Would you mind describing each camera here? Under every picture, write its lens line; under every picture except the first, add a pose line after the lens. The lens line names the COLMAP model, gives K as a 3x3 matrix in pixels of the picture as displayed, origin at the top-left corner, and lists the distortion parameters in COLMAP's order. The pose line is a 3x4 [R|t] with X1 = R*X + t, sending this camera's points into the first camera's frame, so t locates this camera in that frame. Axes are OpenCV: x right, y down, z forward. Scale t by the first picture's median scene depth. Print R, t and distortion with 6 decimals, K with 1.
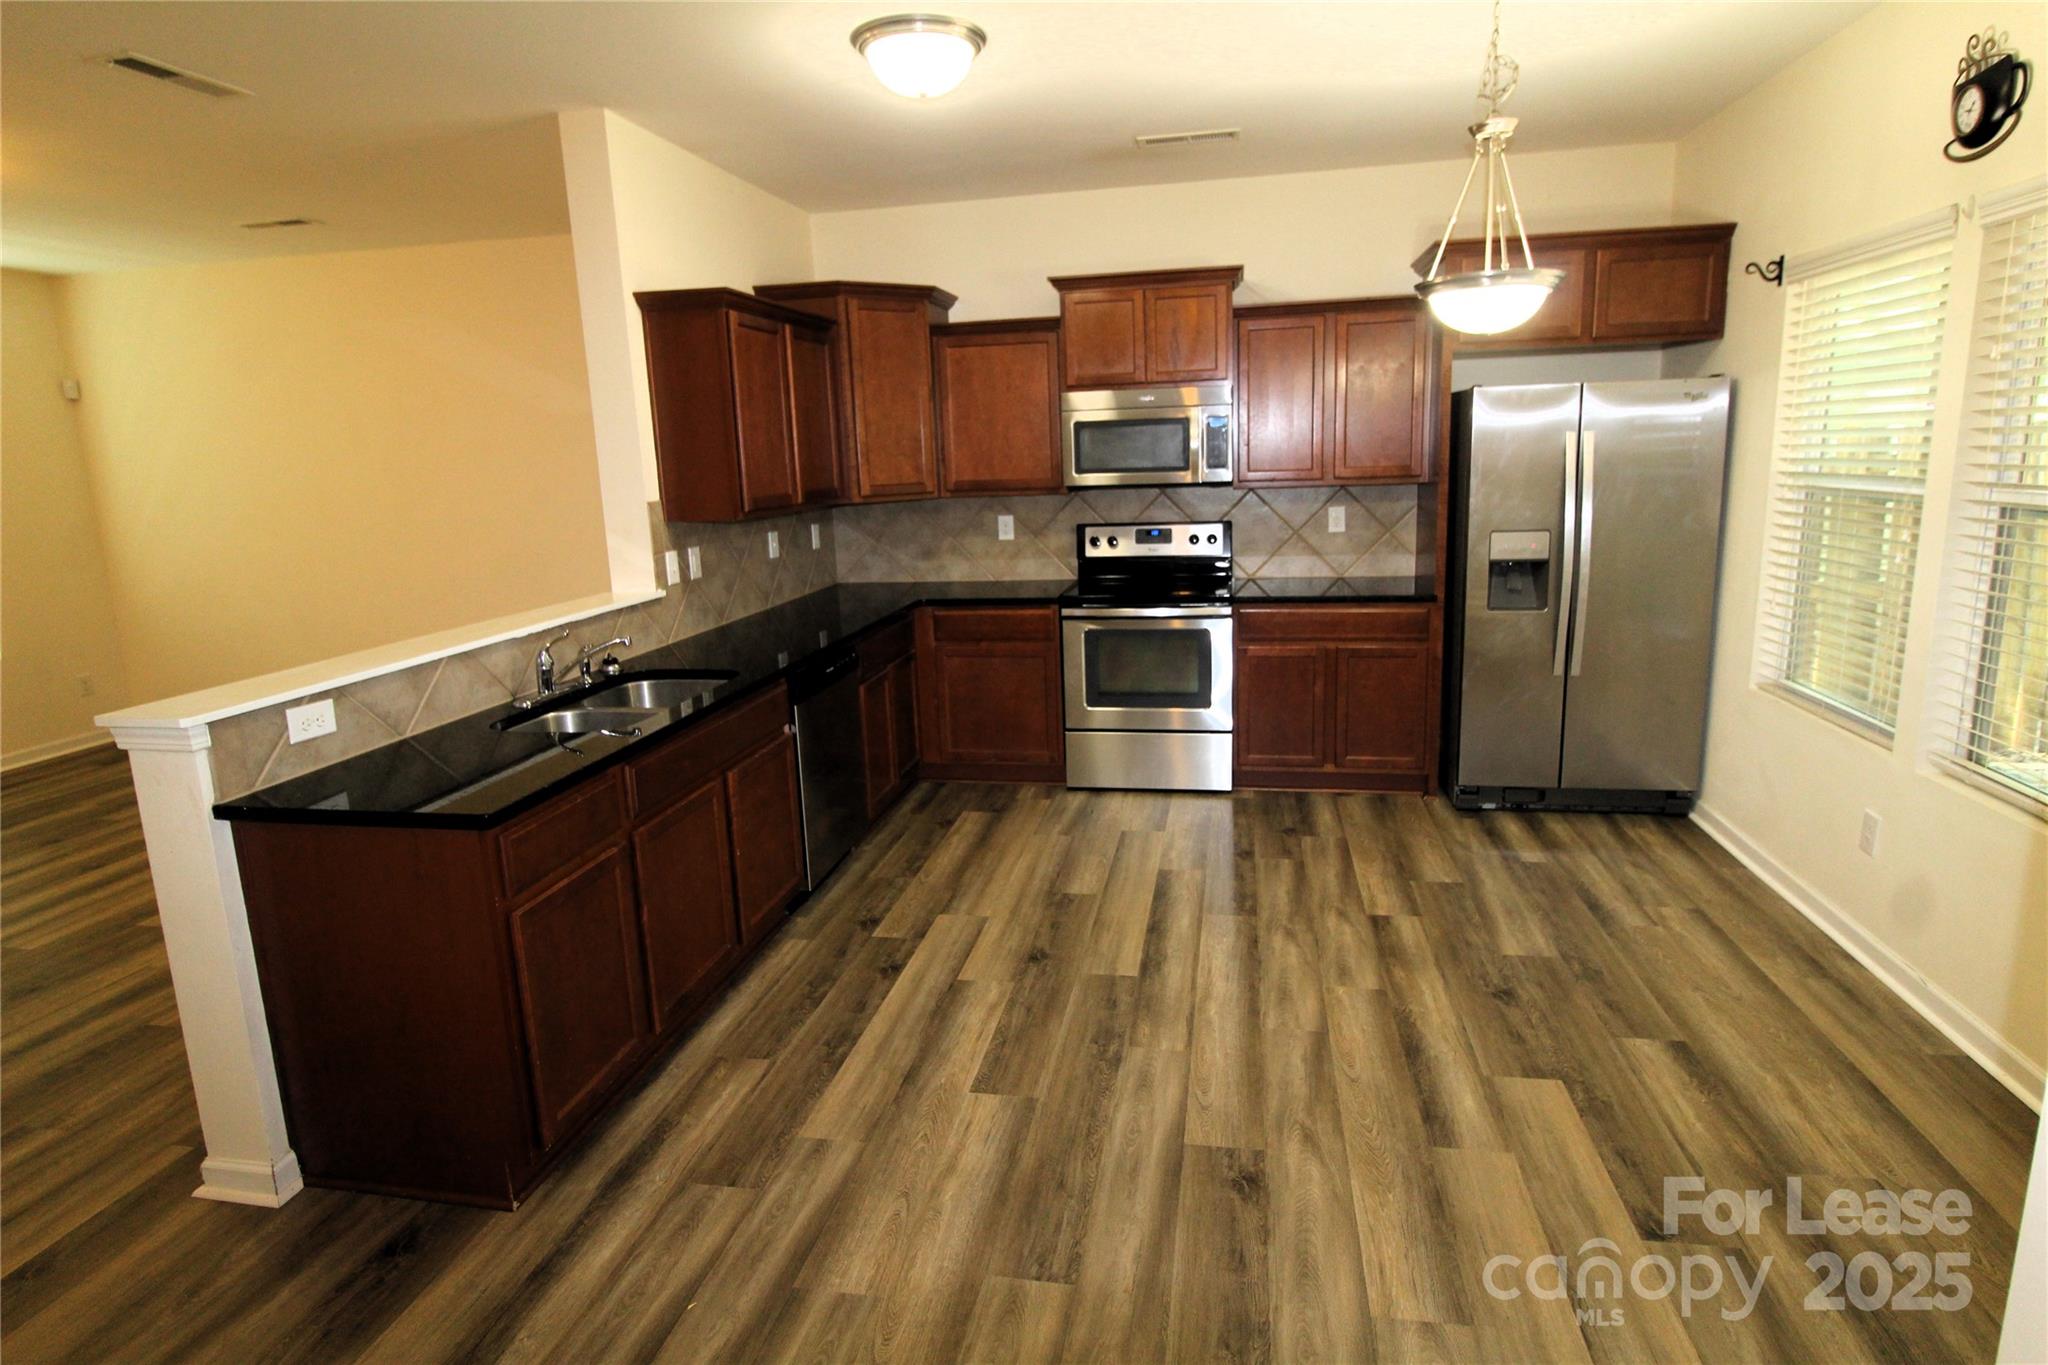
lens RADIAL K [[1072.6, 0, 1038.0], [0, 1072.6, 657.2], [0, 0, 1]] dist [0.003077, -0.011478]
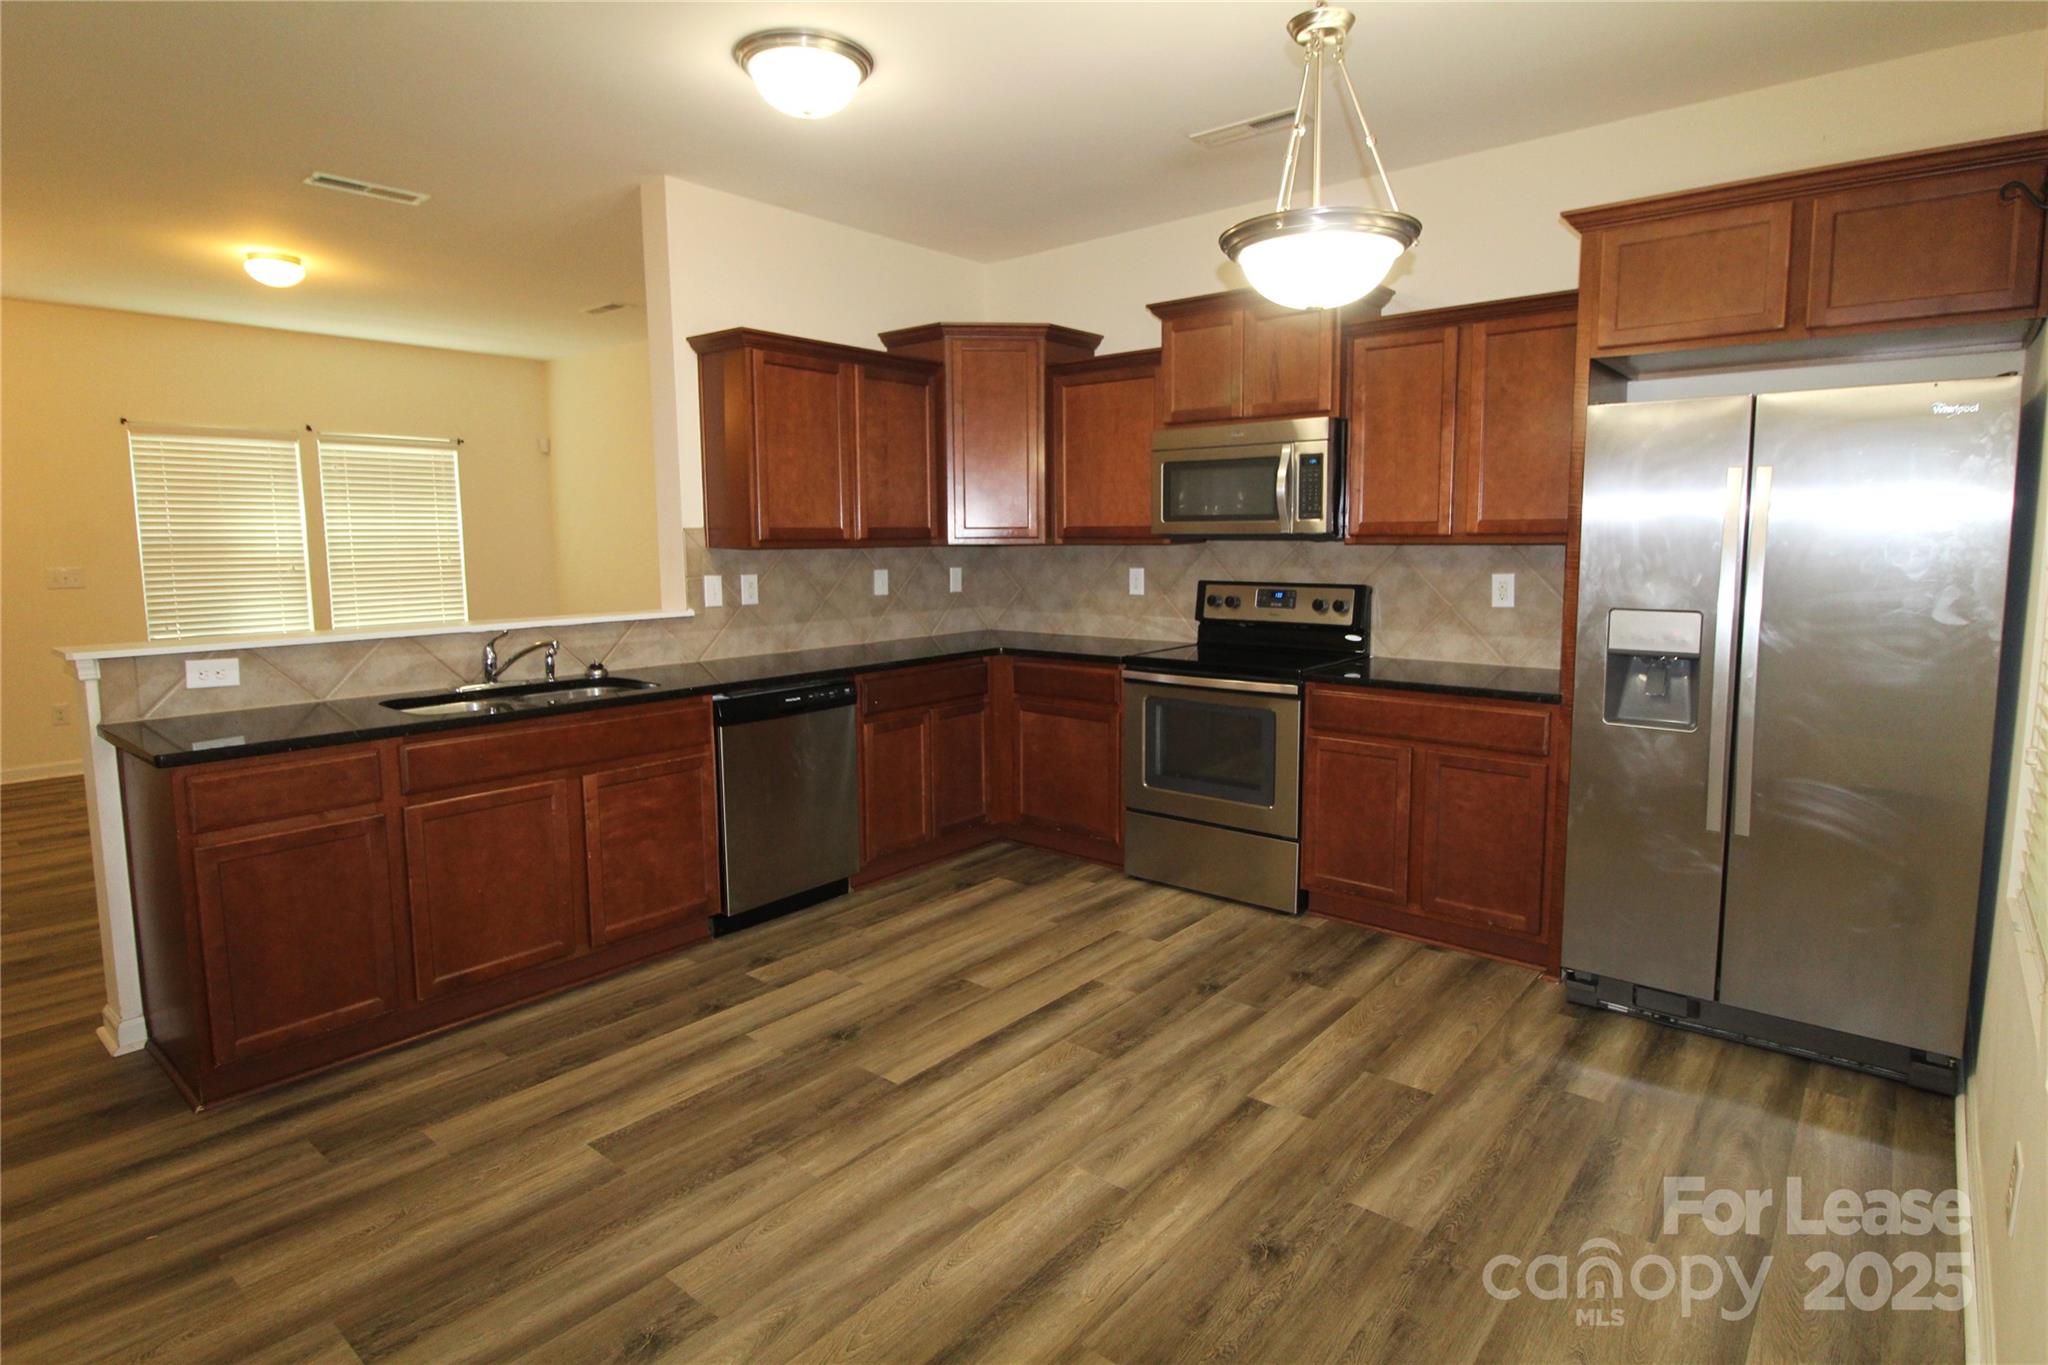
lens RADIAL K [[1072.6, 0, 1036.4], [0, 1072.6, 654.0], [0, 0, 1]] dist [0.003077, -0.011478]
pose [[0.872527, 0.084590, -0.481187, 0.512538], [-0.119243, 0.991983, -0.041836, -0.016521], [0.473791, 0.093881, 0.875619, 0.249081]]
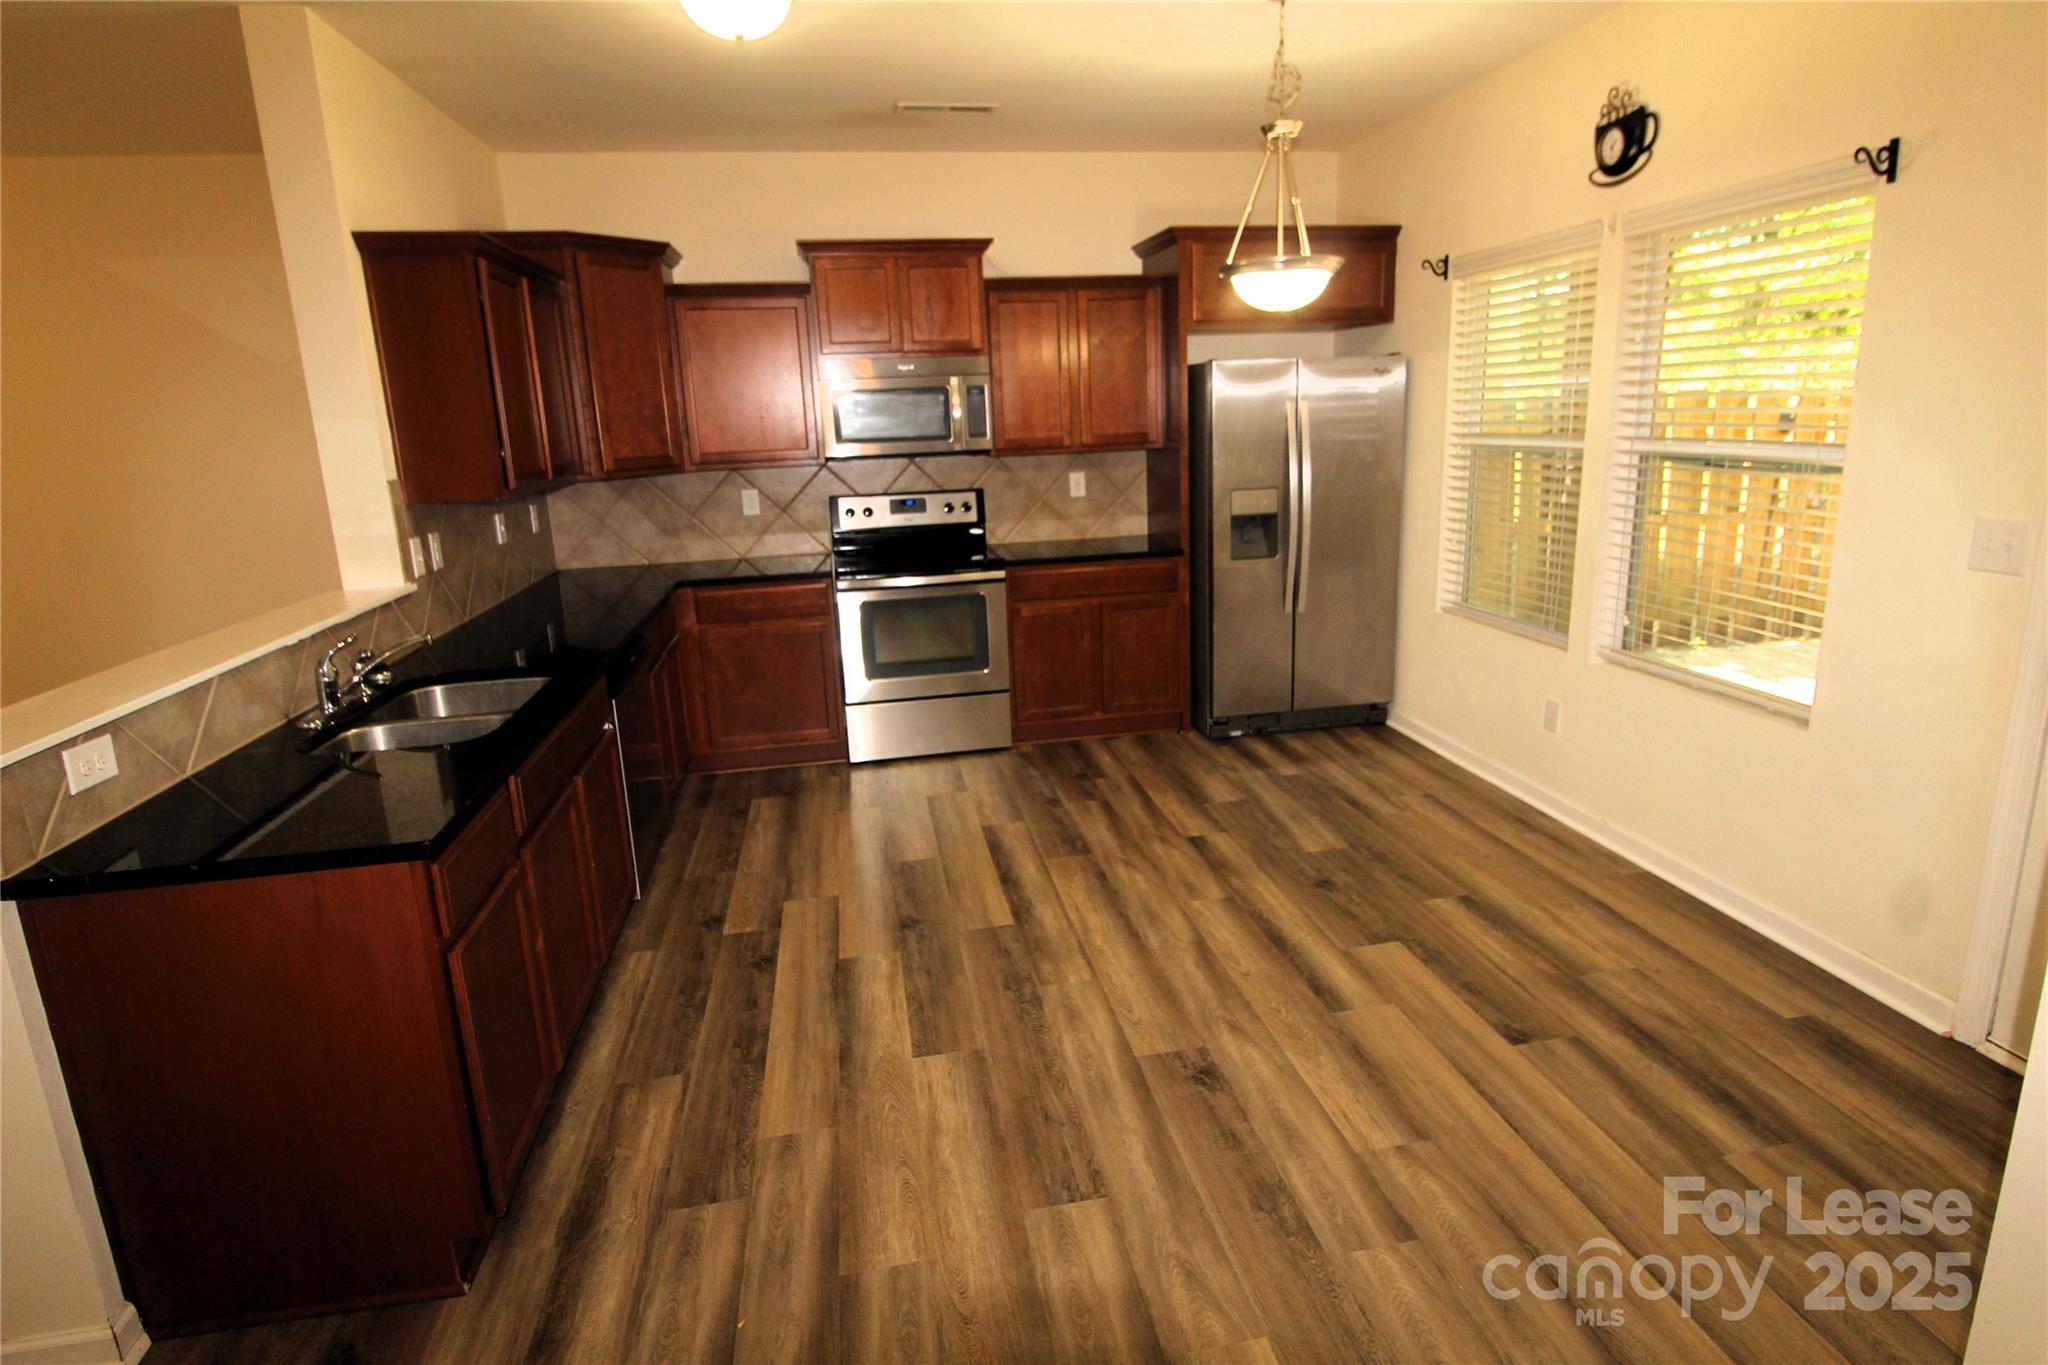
lens RADIAL K [[1072.6, 0, 1046.6], [0, 1072.6, 660.5], [0, 0, 1]] dist [0.003077, -0.011478]
pose [[0.931141, -0.083591, 0.354950, -0.204125], [0.075036, 0.996463, 0.037824, 0.005146], [-0.356856, -0.008586, 0.934120, 0.017094]]
